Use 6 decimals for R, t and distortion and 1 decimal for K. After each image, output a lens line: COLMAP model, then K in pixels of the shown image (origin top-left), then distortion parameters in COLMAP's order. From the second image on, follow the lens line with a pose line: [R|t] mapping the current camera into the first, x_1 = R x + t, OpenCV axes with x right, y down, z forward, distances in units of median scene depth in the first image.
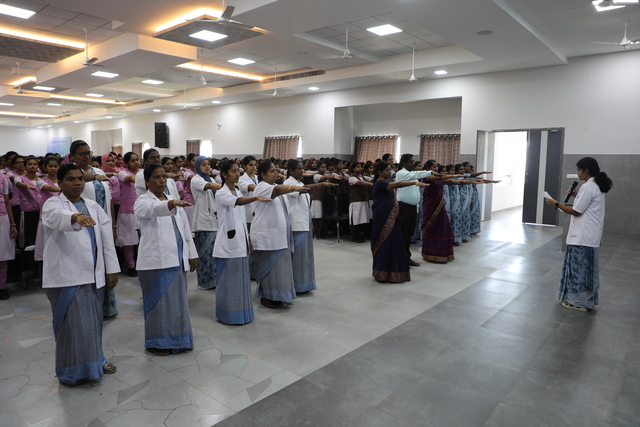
lens RADIAL K [[455.4, 0, 320.0], [0, 455.4, 213.5], [0, 0, 1]] dist [-0.002012, 0.000179]
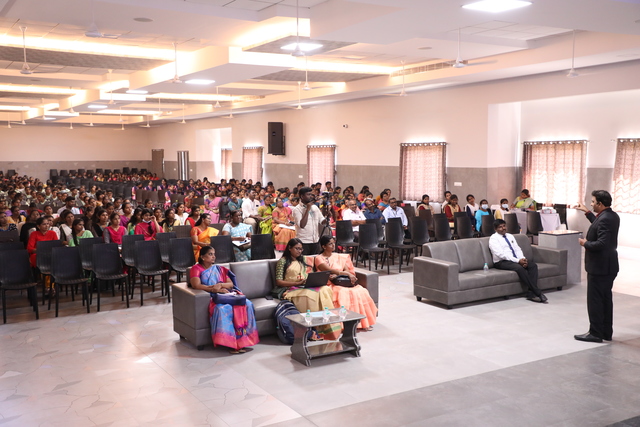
lens RADIAL K [[678.0, 0, 320.0], [0, 678.0, 213.5], [0, 0, 1]] dist [-0.003063, -0.002563]
pose [[0.959563, 0.000469, -0.281494, 0.077747], [-0.011746, 0.999194, -0.038373, -0.015433], [0.281249, 0.040128, 0.958795, -0.105122]]
